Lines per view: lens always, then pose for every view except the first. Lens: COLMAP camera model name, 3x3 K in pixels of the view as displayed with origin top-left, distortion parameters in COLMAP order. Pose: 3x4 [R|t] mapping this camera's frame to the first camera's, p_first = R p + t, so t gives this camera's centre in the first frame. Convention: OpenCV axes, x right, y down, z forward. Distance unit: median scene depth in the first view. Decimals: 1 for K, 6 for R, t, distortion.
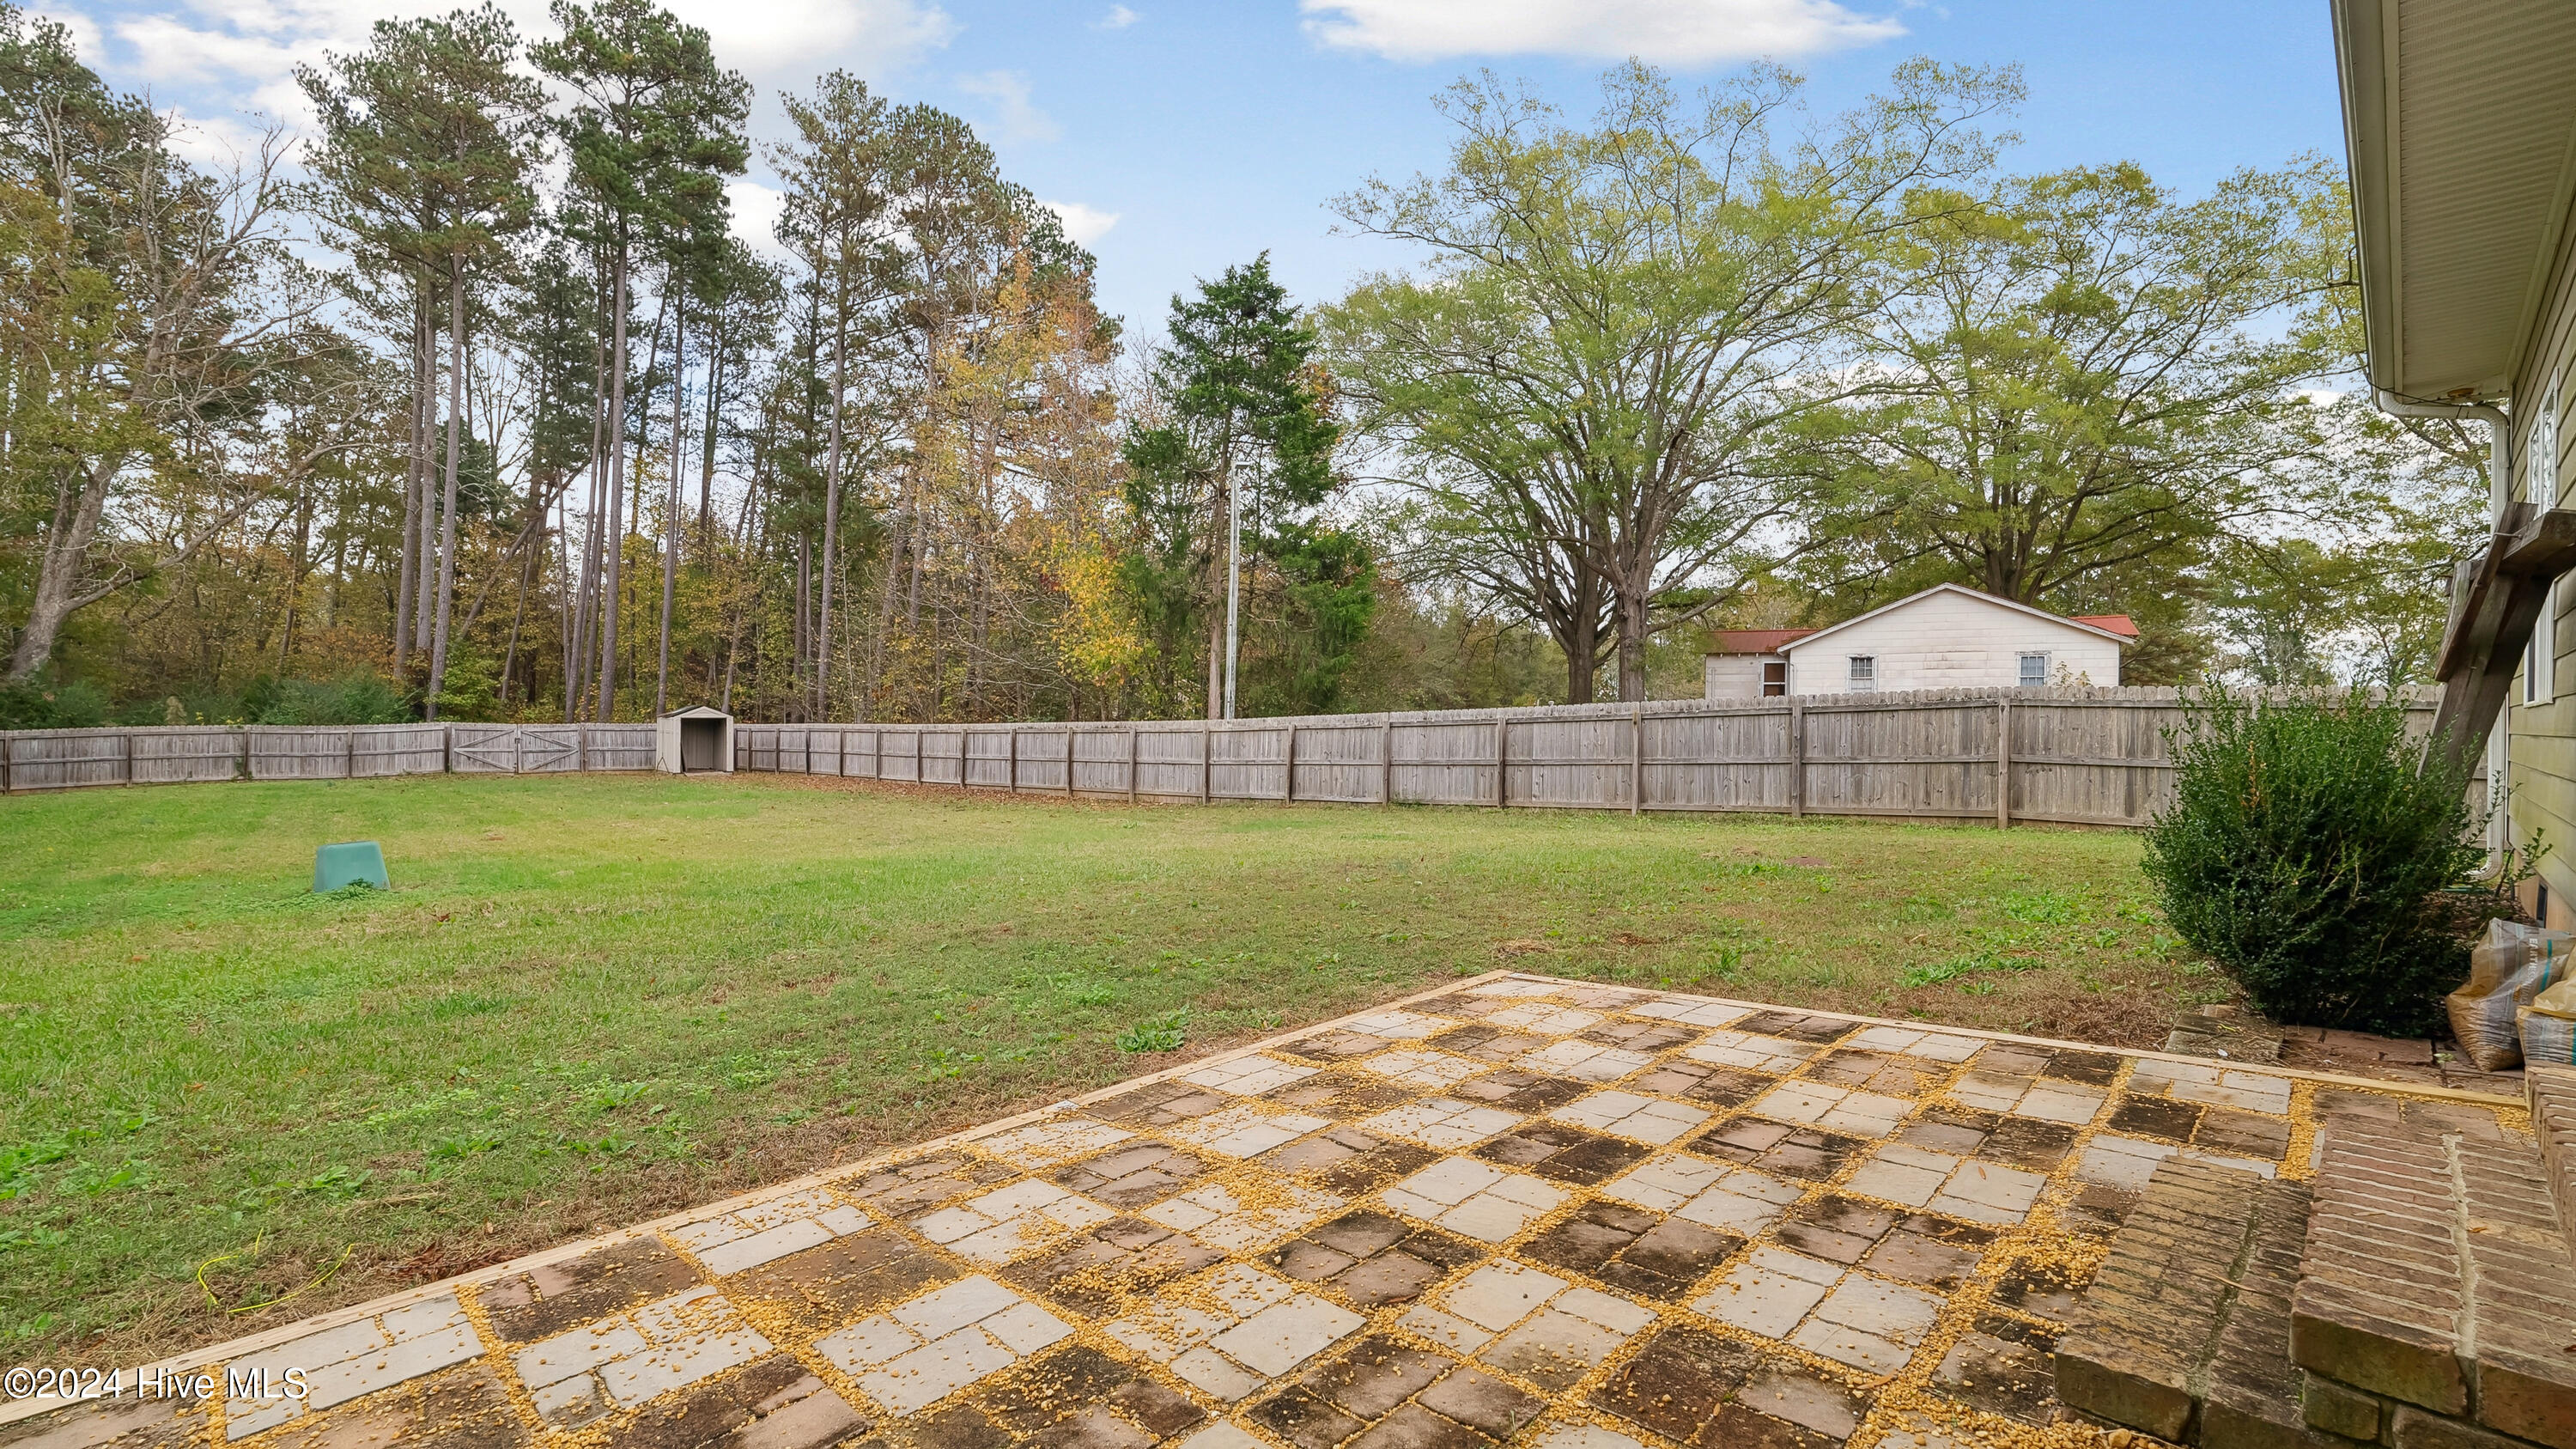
lens RADIAL K [[1104.2, 0, 1281.1], [0, 1104.2, 722.9], [0, 0, 1]] dist [-0.004074, -0.000119]
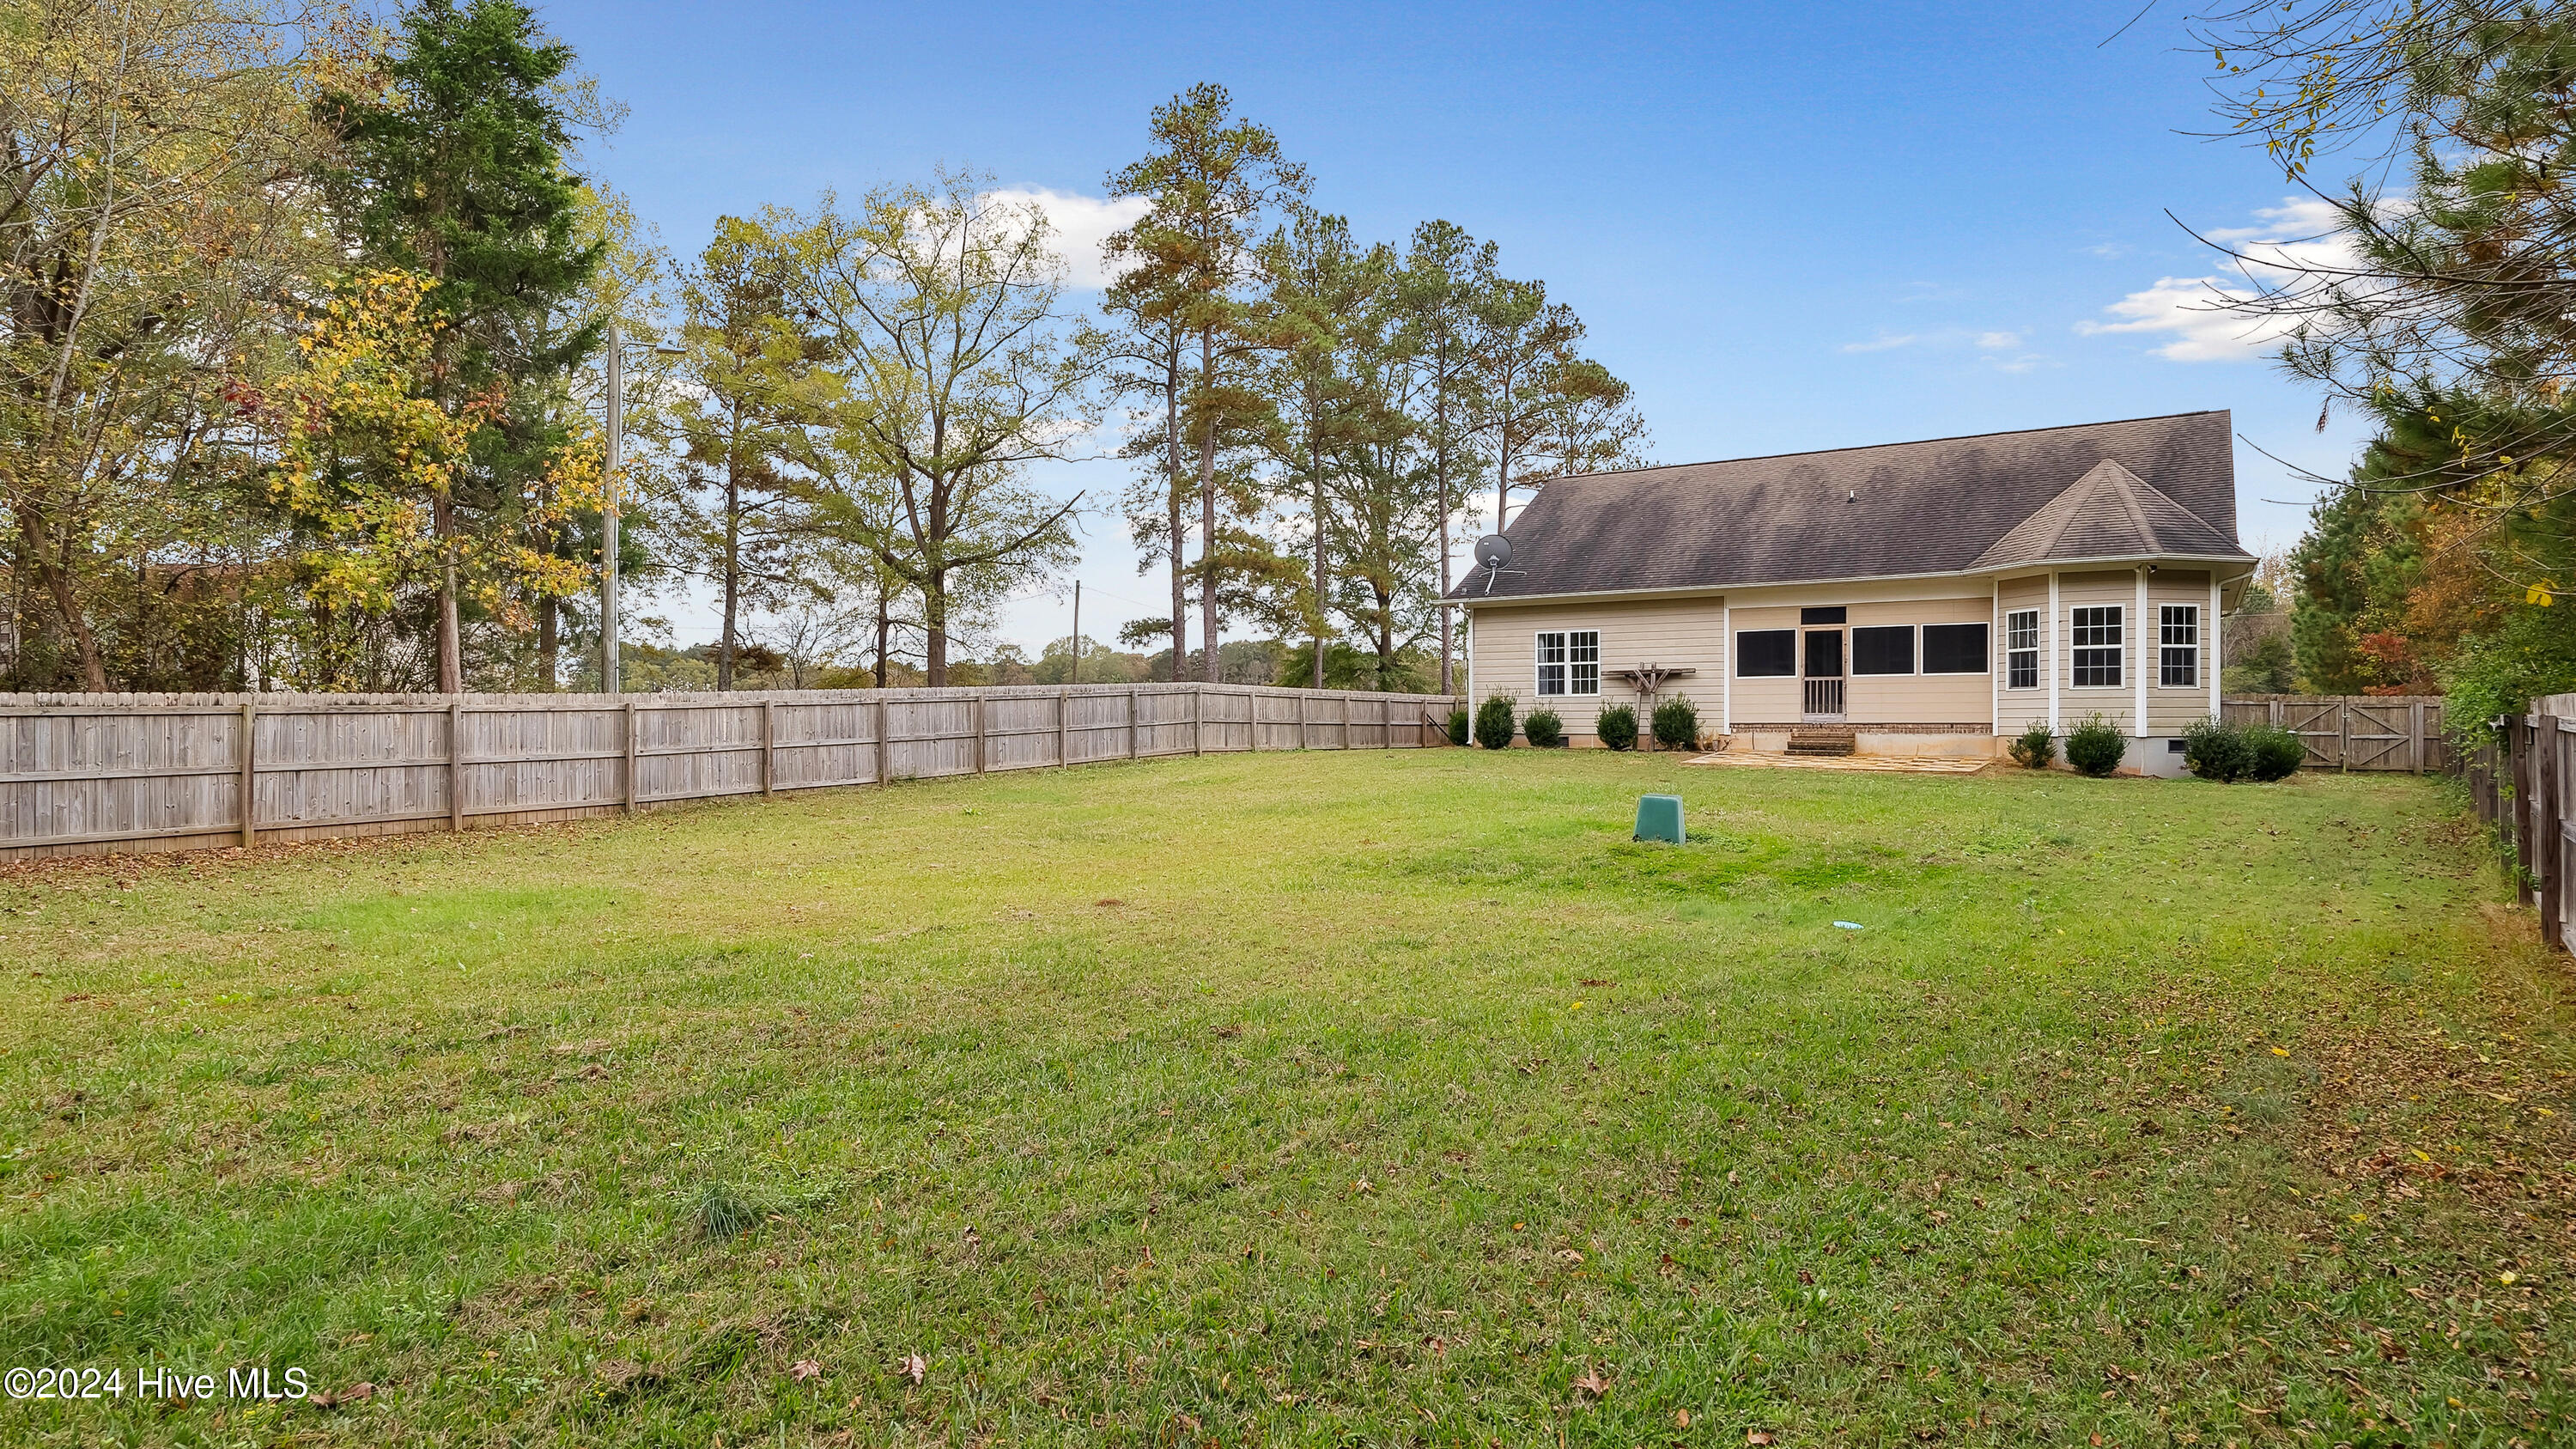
lens RADIAL K [[1401.6, 0, 1288.0], [0, 1401.6, 724.5], [0, 0, 1]] dist [-0.001637, 0.000001]
pose [[-0.206478, -0.008743, 0.978412, -0.793049], [0.002112, 0.999954, 0.009382, 0.007483], [-0.978449, 0.004003, -0.206450, 0.609708]]
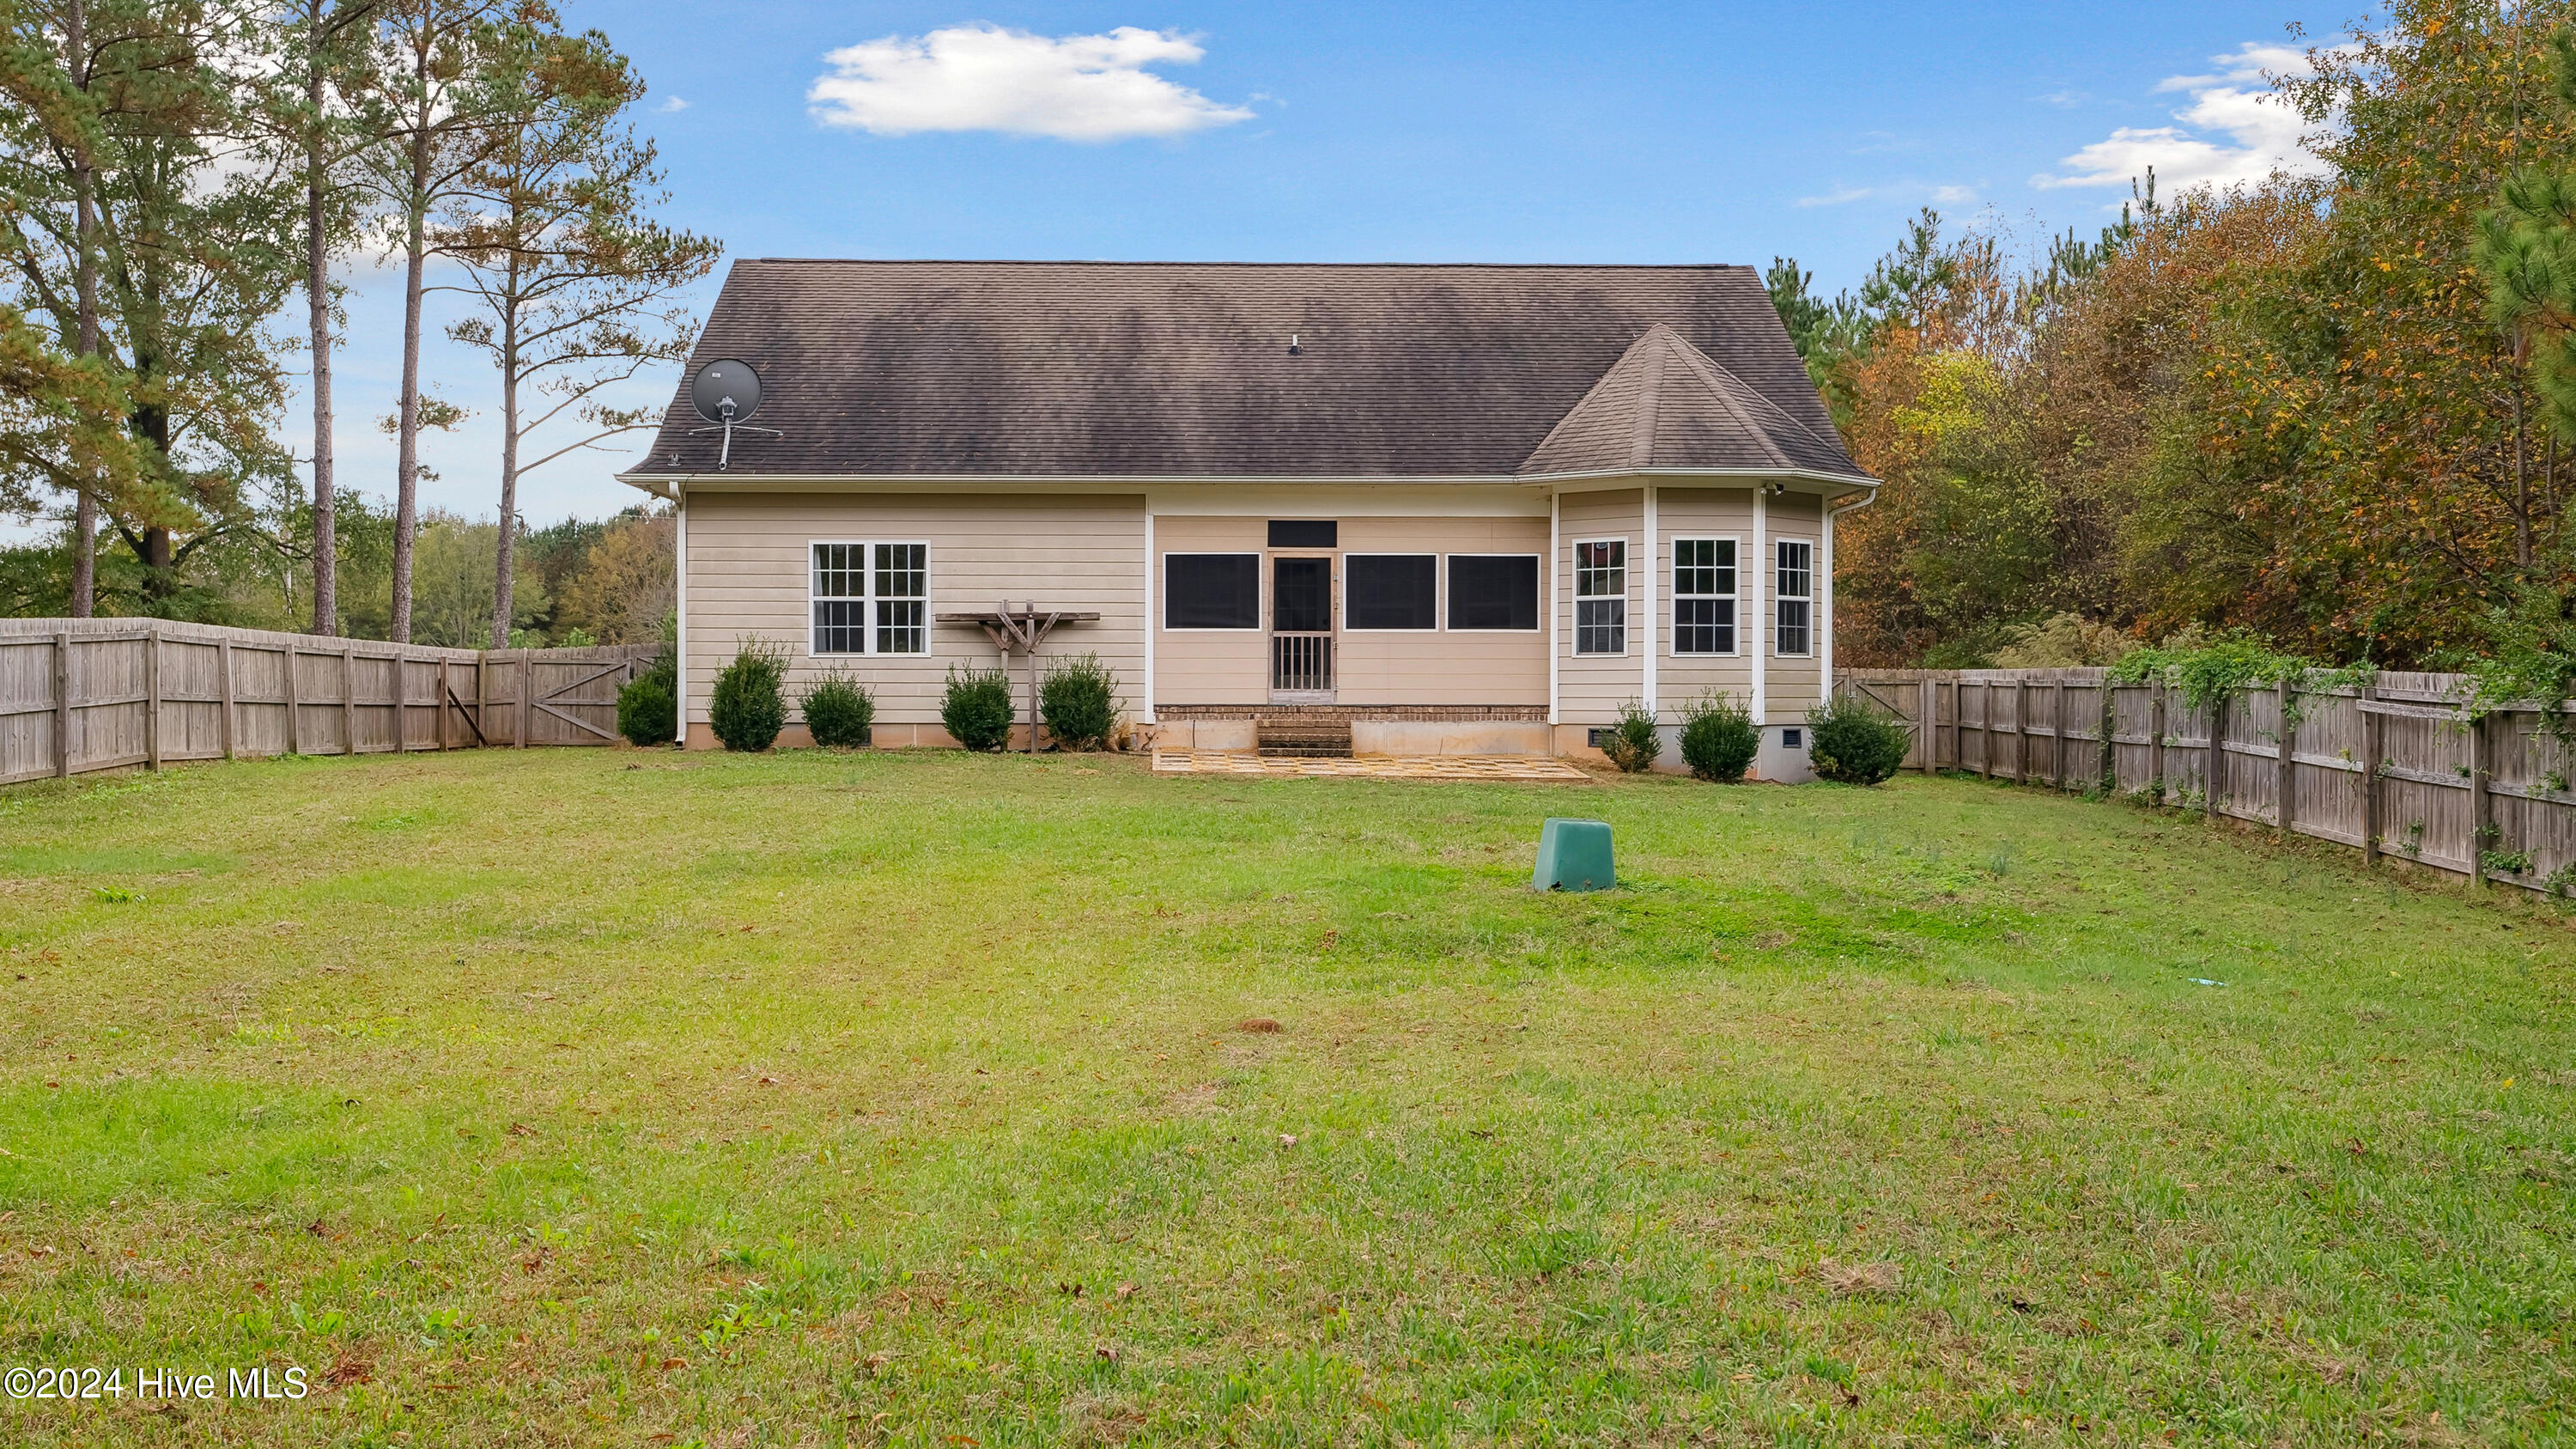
lens RADIAL K [[2576.8, 0, 1288.0], [0, 2576.8, 724.5], [0, 0, 1]] dist [0.003262, 0.002265]
pose [[-0.726808, -0.014963, 0.686678, -0.685129], [-0.004910, 0.999850, 0.016591, 0.006386], [-0.686823, 0.008687, -0.726773, 0.864197]]
